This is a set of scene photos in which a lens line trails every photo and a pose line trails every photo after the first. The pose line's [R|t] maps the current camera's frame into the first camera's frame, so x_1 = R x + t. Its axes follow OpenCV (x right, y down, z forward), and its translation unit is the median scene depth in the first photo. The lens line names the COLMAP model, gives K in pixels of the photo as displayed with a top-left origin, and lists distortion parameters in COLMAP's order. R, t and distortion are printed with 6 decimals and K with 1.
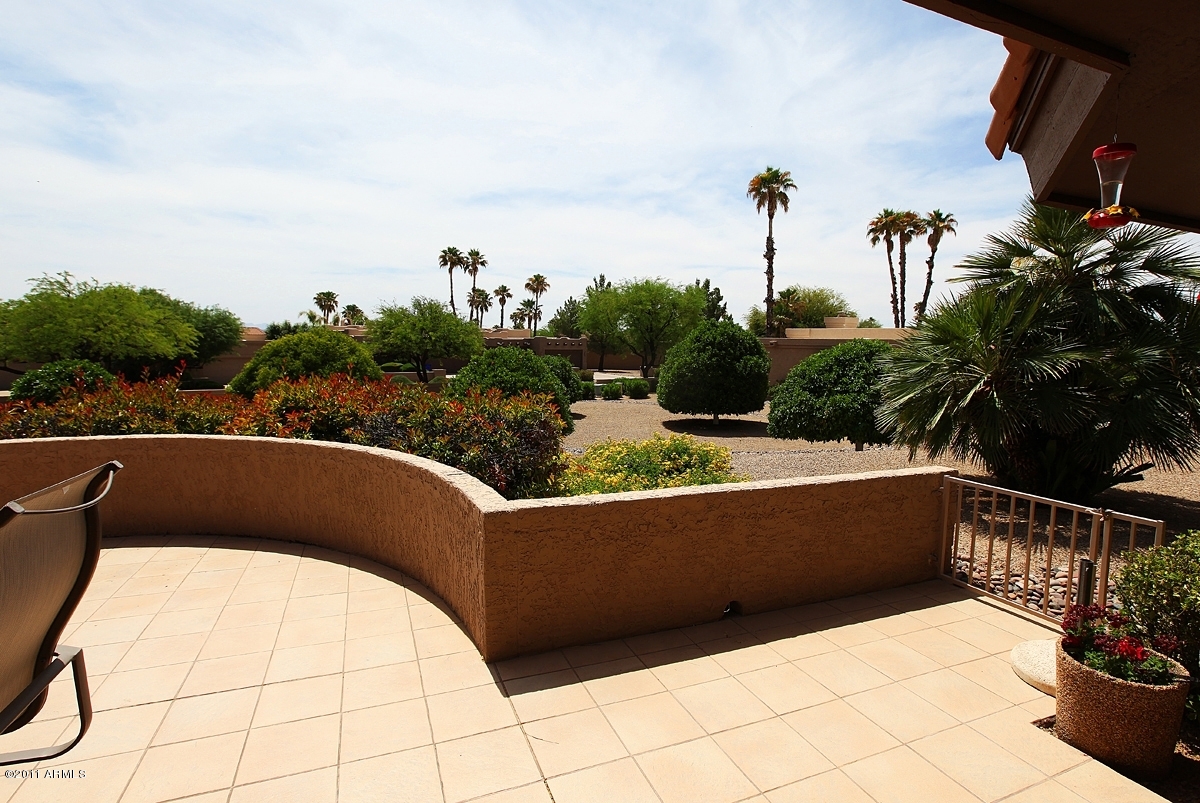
lens RADIAL K [[601.4, 0, 604.0], [0, 601.4, 392.4], [0, 0, 1]] dist [-0.042248, 0.011011]
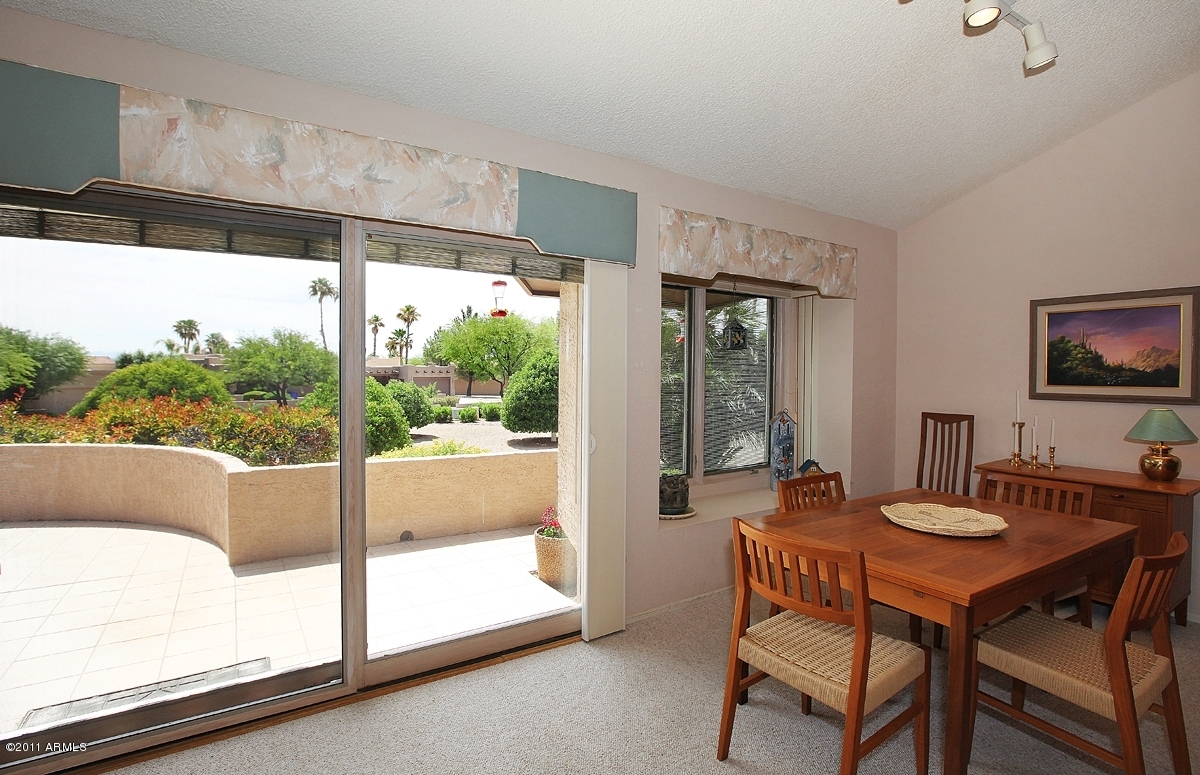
lens RADIAL K [[575.9, 0, 579.3], [0, 575.9, 377.8], [0, 0, 1]] dist [-0.029202, 0.009155]
pose [[0.985954, -0.010590, 0.166679, 0.040105], [0.021875, 0.997579, -0.066015, 0.004818], [-0.165576, 0.068733, 0.983799, -0.059582]]
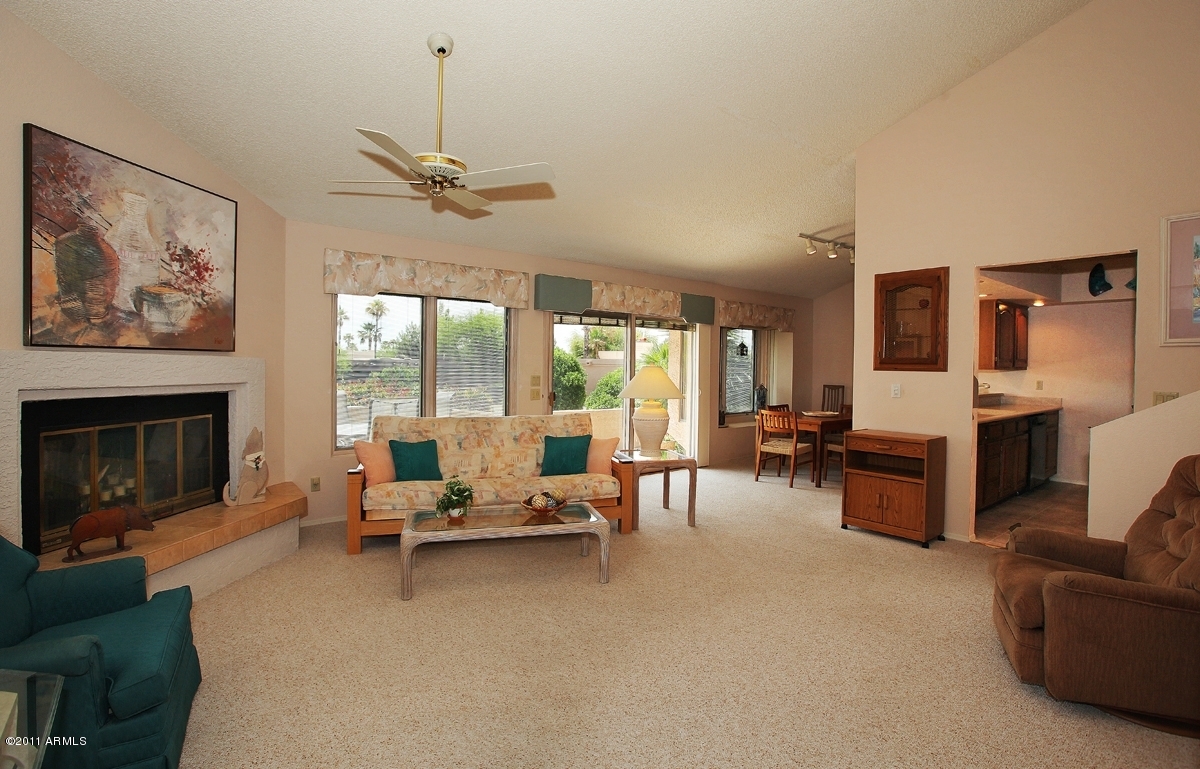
lens RADIAL K [[561.8, 0, 598.4], [0, 561.8, 375.2], [0, 0, 1]] dist [-0.041212, 0.008583]
pose [[0.959424, -0.009160, 0.281819, -0.042304], [0.025864, 0.998118, -0.055608, 0.013157], [-0.280779, 0.060641, 0.957855, -0.173093]]
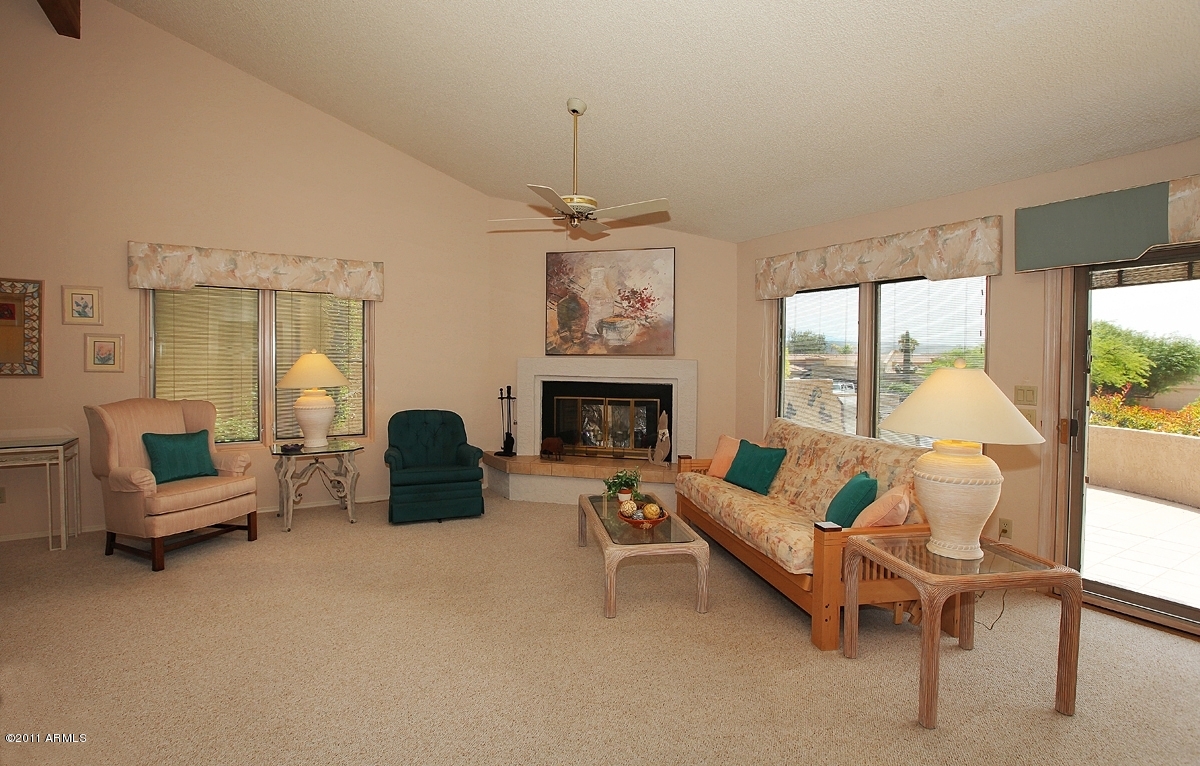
lens RADIAL K [[561.8, 0, 583.4], [0, 561.8, 376.1], [0, 0, 1]] dist [-0.041212, 0.008583]
pose [[0.160019, 0.012569, -0.987034, 0.070237], [-0.087105, 0.996198, -0.001436, 0.008412], [0.983263, 0.086206, 0.160506, -0.095153]]
